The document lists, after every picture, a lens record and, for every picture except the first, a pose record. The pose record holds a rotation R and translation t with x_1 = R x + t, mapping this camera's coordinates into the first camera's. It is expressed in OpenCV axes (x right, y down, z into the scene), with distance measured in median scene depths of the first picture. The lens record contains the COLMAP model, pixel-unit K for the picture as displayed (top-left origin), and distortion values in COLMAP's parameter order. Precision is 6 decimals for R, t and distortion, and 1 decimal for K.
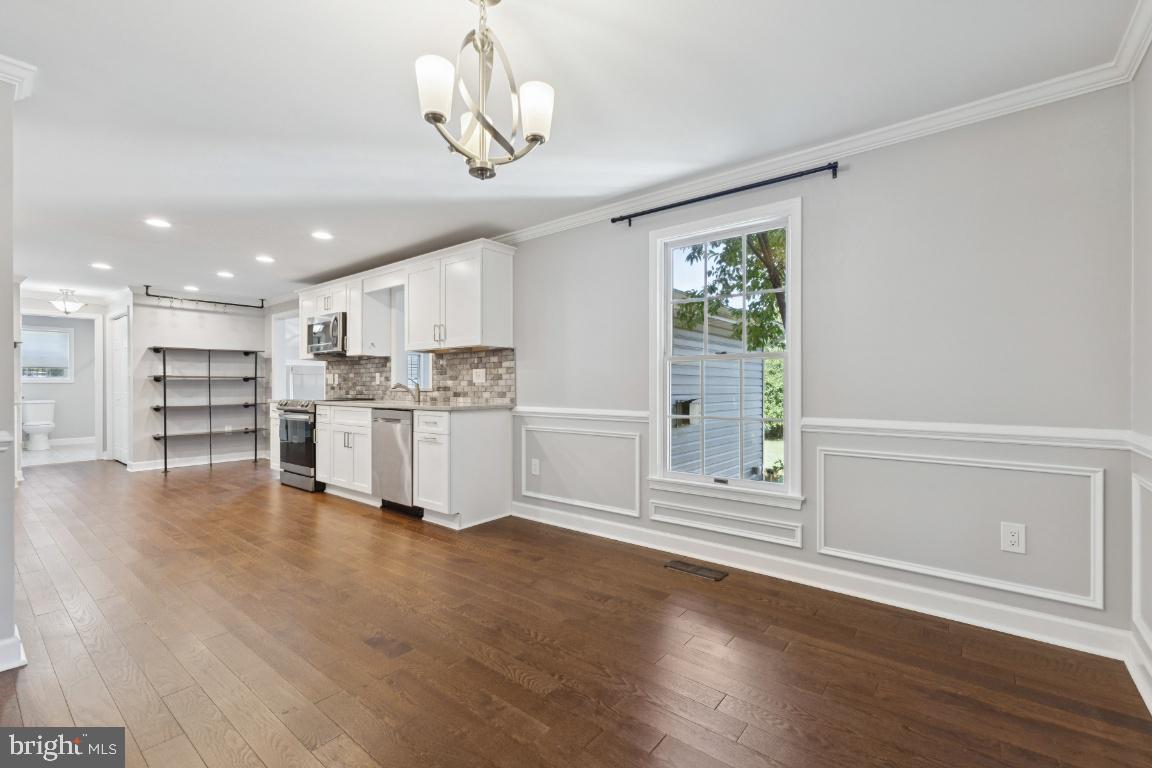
lens RADIAL K [[500.5, 0, 576.0], [0, 500.5, 384.0], [0, 0, 1]] dist [0.000262, -0.000081]
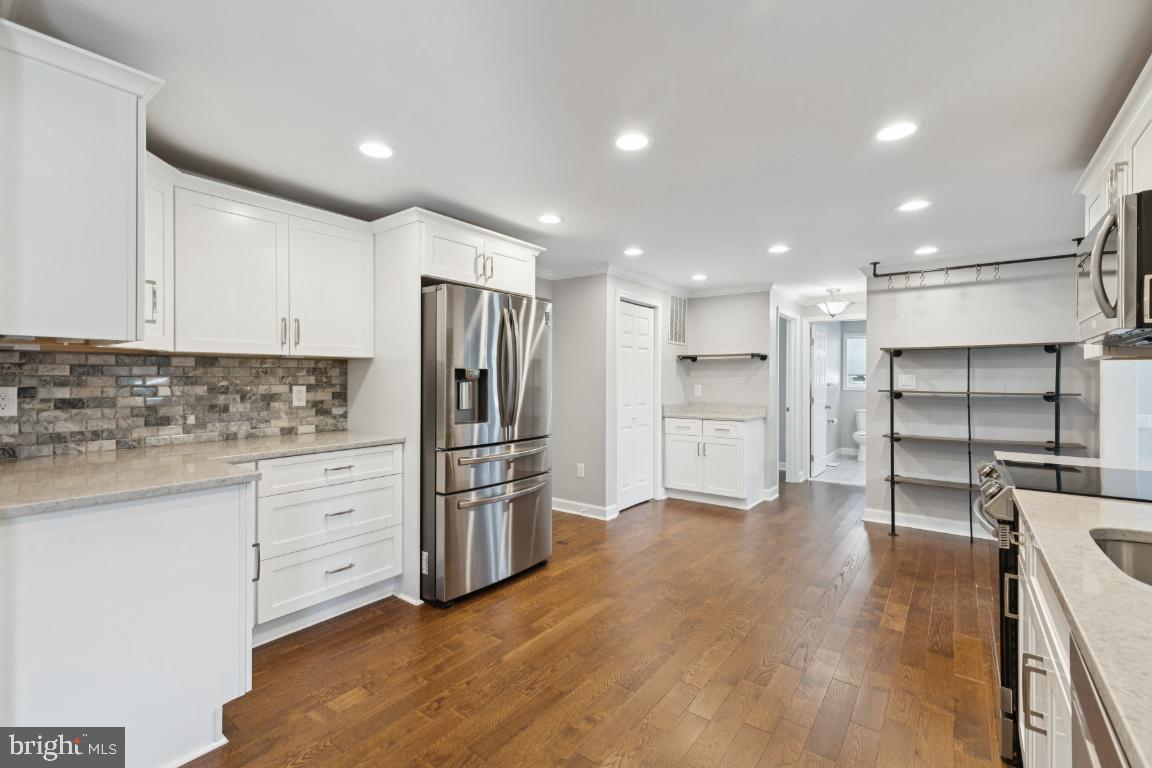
lens RADIAL K [[500.5, 0, 576.0], [0, 500.5, 384.0], [0, 0, 1]] dist [0.000262, -0.000081]
pose [[0.023852, 0.010281, -0.999663, -0.147002], [-0.007109, 0.999924, 0.010114, -0.027416], [0.999690, 0.006865, 0.023924, 0.520955]]
